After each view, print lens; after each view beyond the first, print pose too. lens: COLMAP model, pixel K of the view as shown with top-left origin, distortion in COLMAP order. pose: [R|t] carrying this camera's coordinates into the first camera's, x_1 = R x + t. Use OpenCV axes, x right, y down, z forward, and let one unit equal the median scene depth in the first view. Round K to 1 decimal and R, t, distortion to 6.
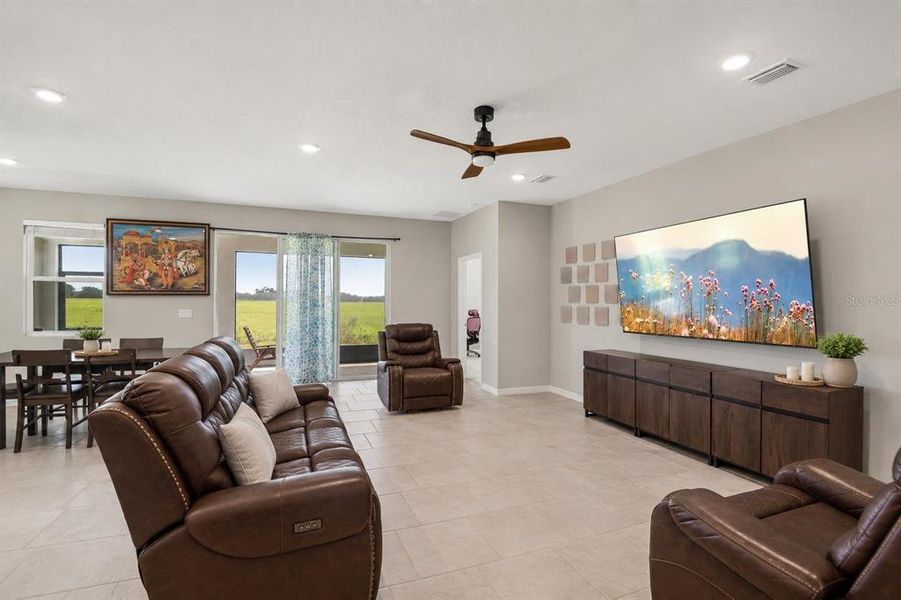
lens RADIAL K [[429.7, 0, 445.1], [0, 429.7, 299.0], [0, 0, 1]] dist [-0.011727, -0.000969]
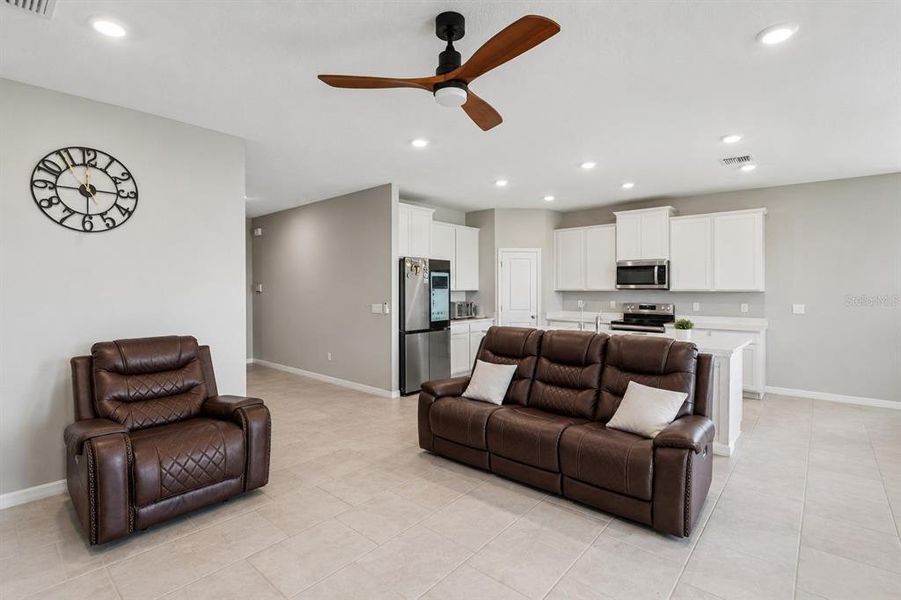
lens RADIAL K [[429.7, 0, 445.1], [0, 429.7, 299.0], [0, 0, 1]] dist [-0.011727, -0.000969]
pose [[-0.884528, 0.008659, -0.466406, 0.229187], [0.000971, 0.999860, 0.016722, -0.008658], [0.466486, 0.014338, -0.884413, 0.877207]]
